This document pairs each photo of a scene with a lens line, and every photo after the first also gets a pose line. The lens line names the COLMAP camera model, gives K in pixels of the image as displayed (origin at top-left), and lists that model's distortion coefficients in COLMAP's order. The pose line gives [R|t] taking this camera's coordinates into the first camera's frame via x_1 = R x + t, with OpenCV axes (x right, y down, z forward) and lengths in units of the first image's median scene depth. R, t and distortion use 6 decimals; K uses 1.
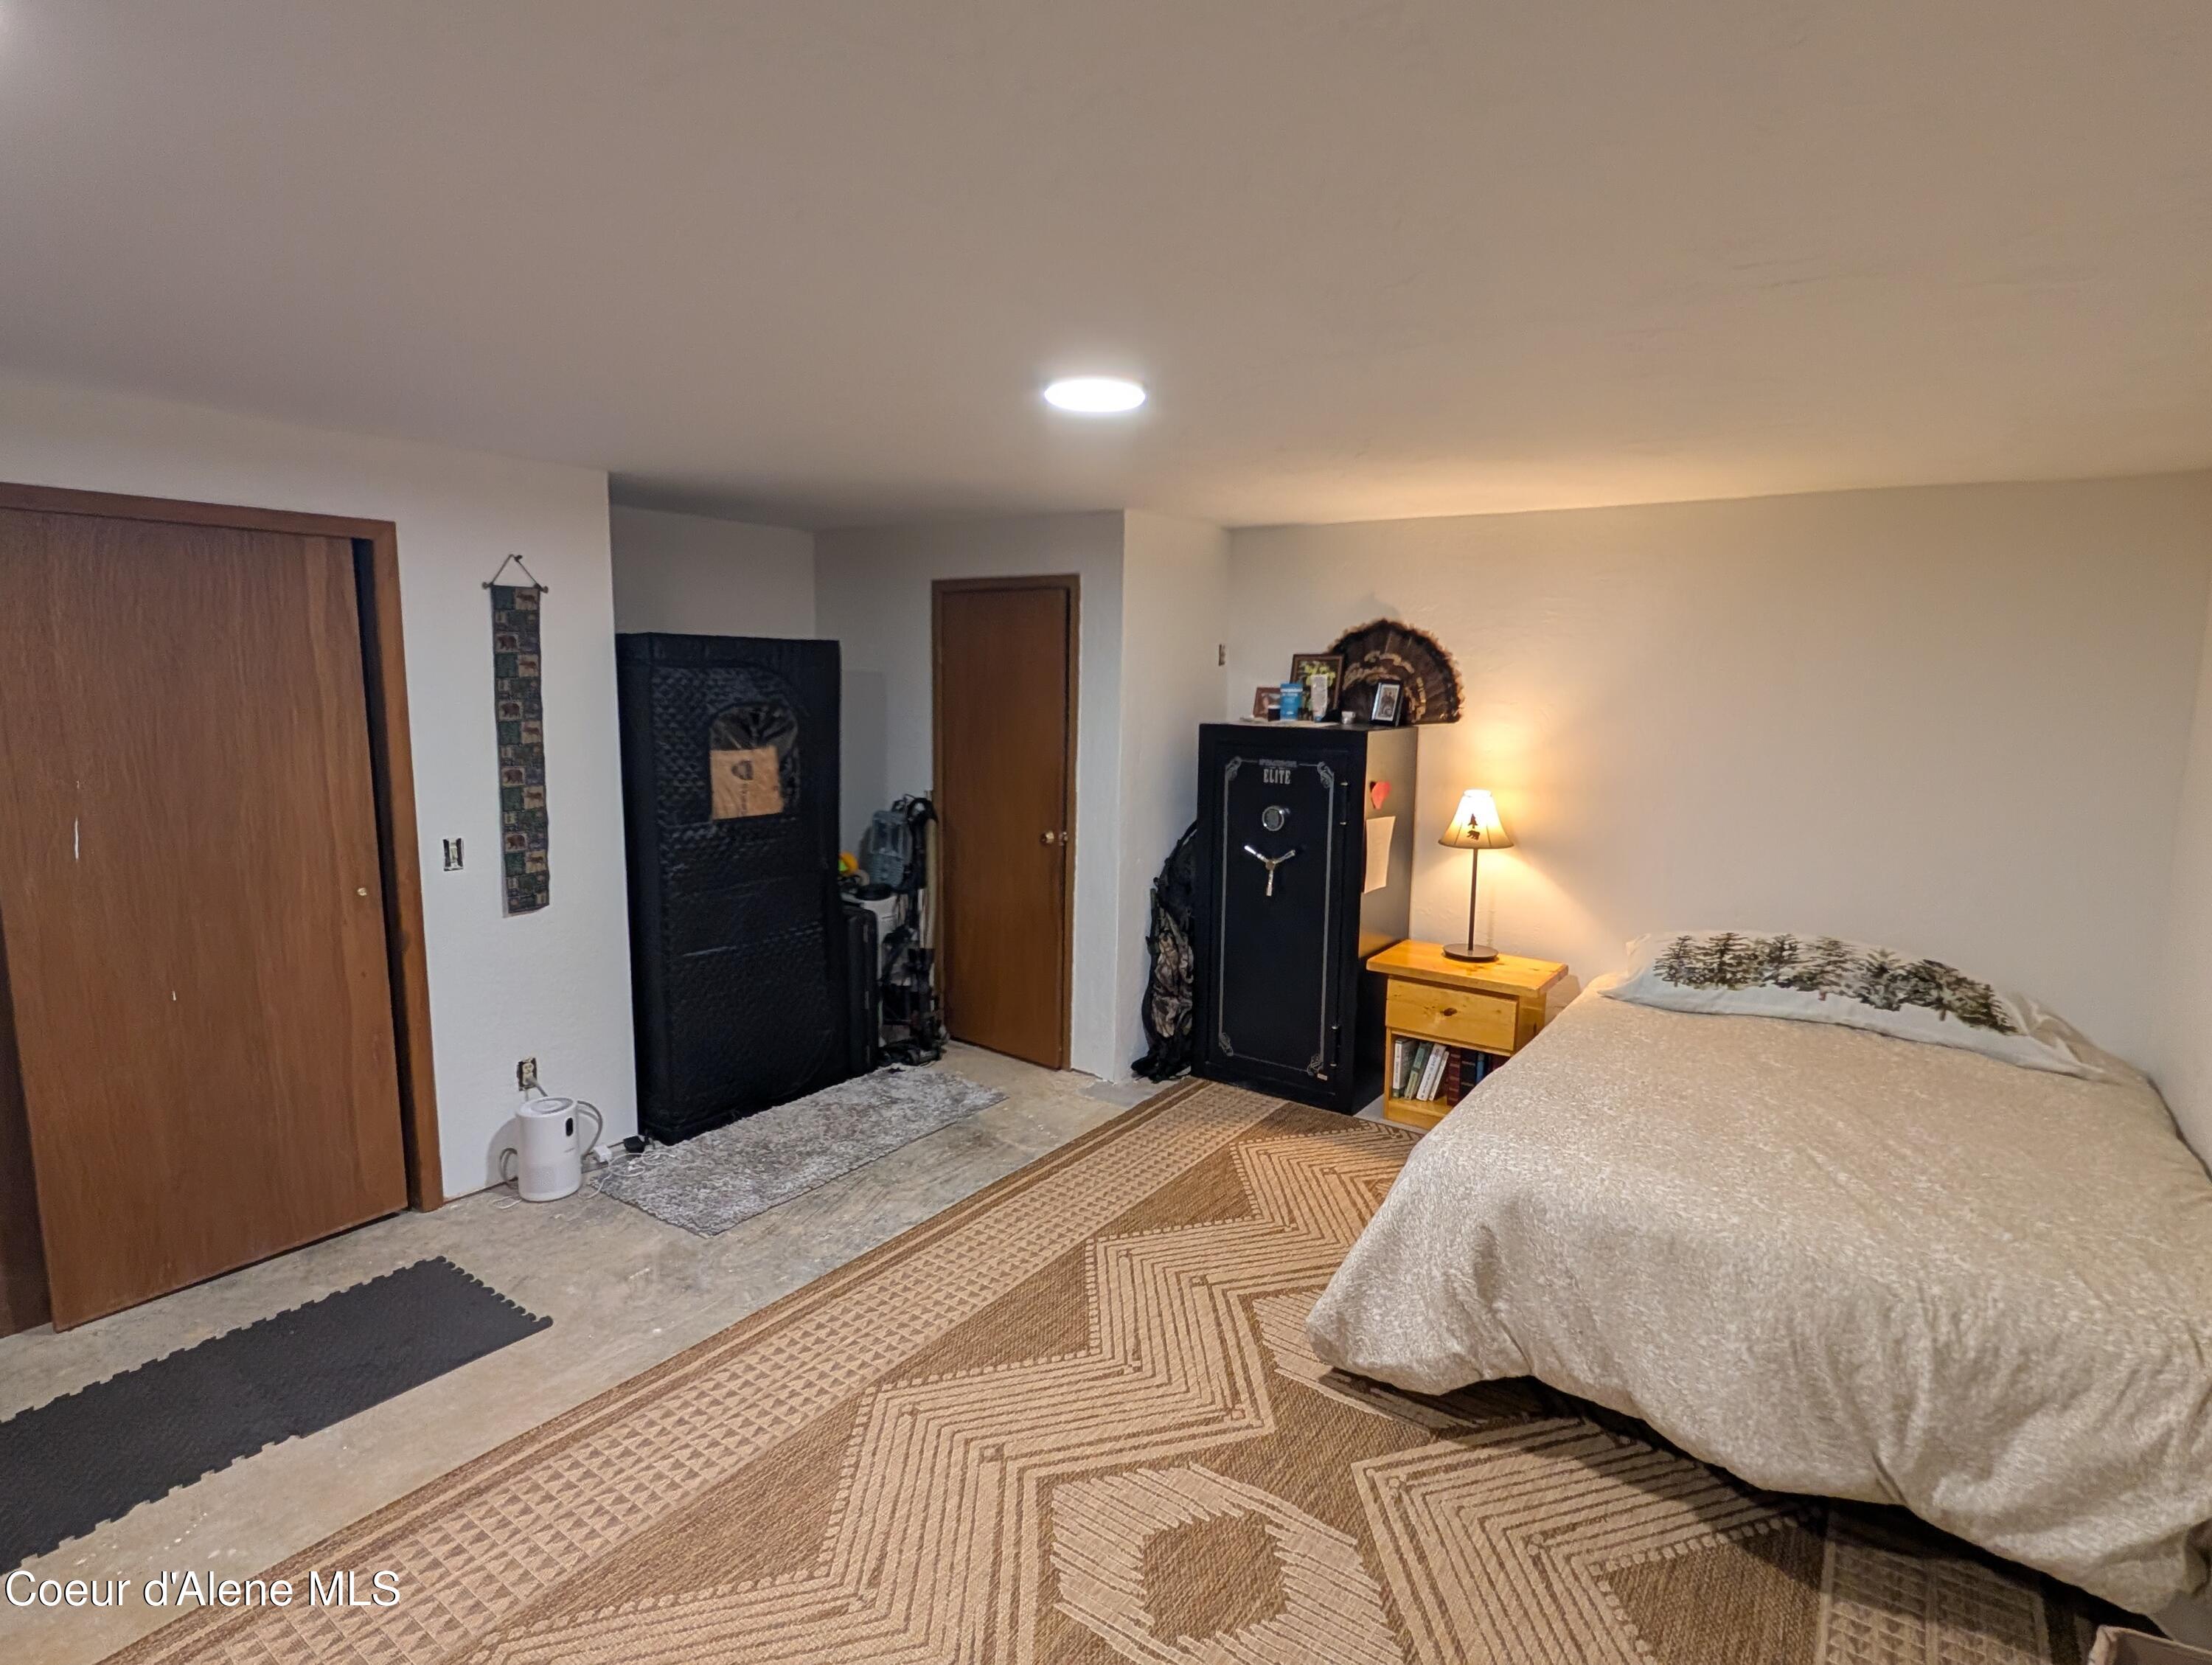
lens RADIAL K [[1153.3, 0, 1119.6], [0, 1153.3, 845.5], [0, 0, 1]] dist [0.000353, -0.000287]
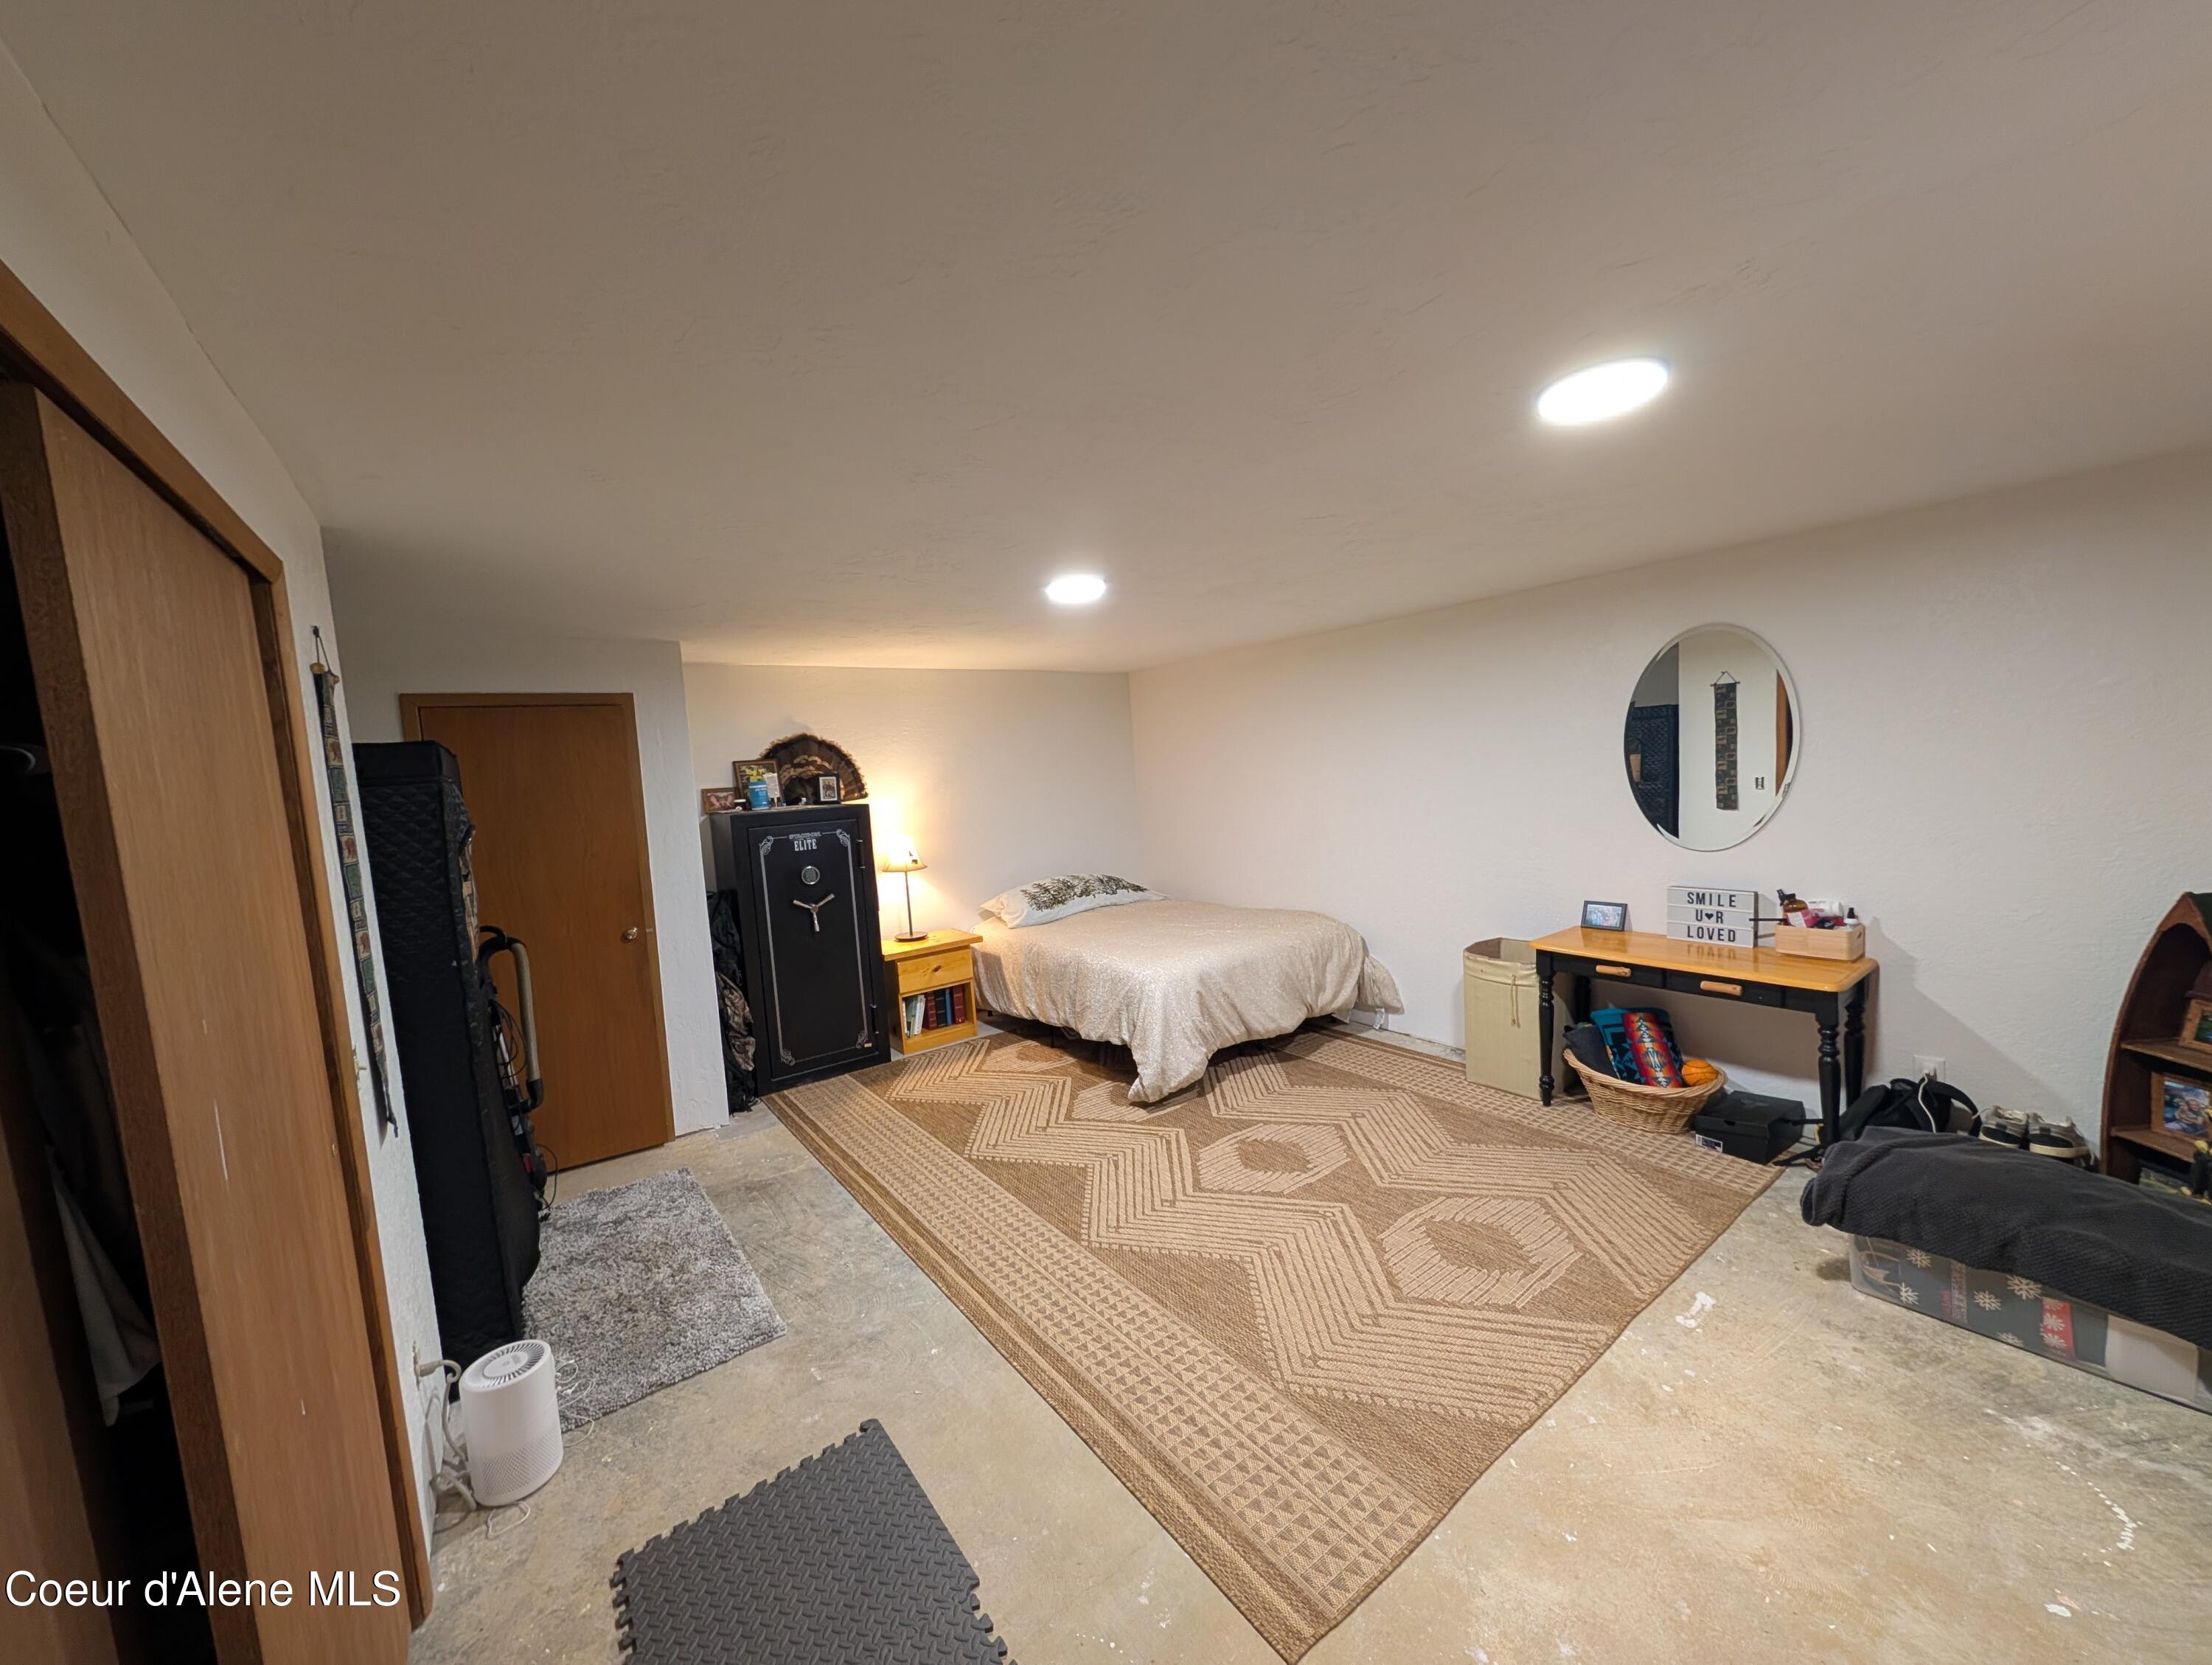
lens RADIAL K [[831.5, 0, 1132.0], [0, 831.5, 840.7], [0, 0, 1]] dist [-0.001304, -0.000098]
pose [[0.304162, -0.123852, 0.944535, -0.688979], [0.208226, 0.976180, 0.060947, -0.044488], [-0.929584, 0.178139, 0.322706, 0.316602]]
